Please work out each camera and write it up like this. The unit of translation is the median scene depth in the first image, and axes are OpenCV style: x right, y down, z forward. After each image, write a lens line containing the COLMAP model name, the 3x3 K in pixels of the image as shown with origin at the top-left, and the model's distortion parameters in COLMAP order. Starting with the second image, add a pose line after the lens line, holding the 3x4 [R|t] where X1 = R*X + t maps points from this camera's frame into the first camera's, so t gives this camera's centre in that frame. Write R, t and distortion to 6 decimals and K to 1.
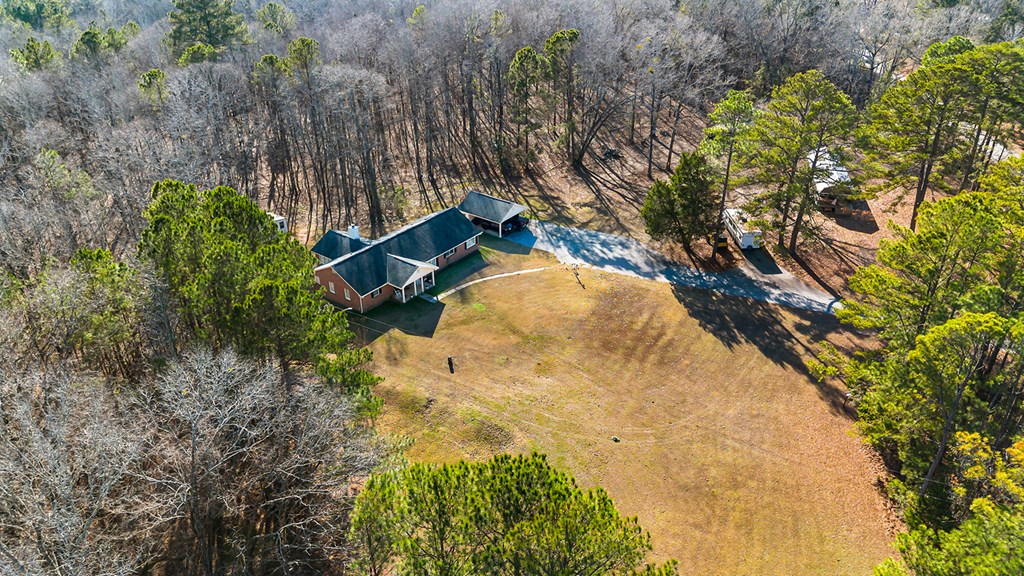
lens RADIAL K [[749.0, 0, 511.6], [0, 749.0, 288.3], [0, 0, 1]] dist [0.006791, -0.002264]
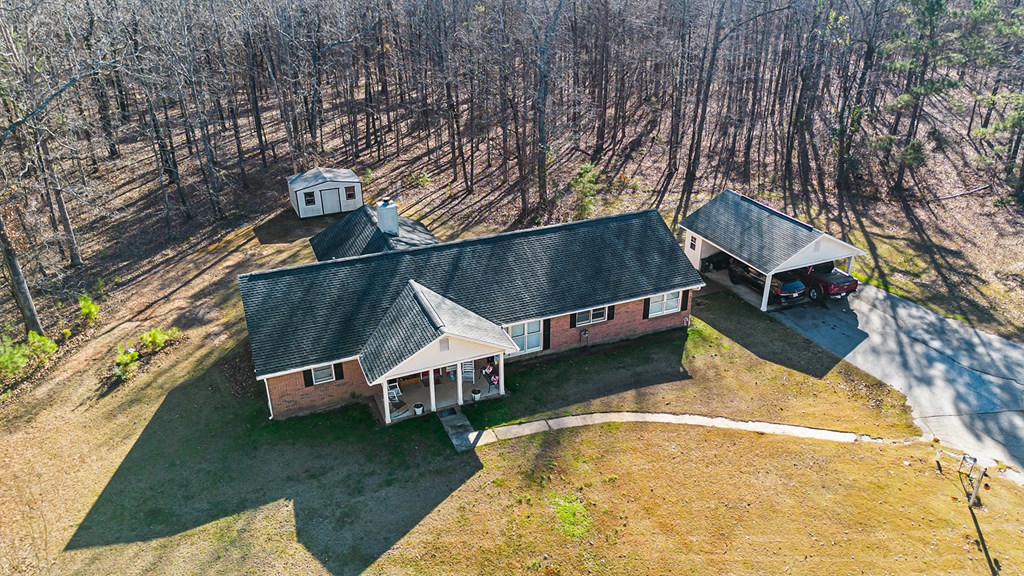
lens RADIAL K [[749.0, 0, 512.5], [0, 749.0, 286.7], [0, 0, 1]] dist [0.006791, -0.002264]
pose [[0.869737, 0.218291, -0.442613, 0.039786], [-0.247745, 0.968783, -0.009027, -0.044825], [0.426825, 0.117506, 0.896667, 0.598162]]
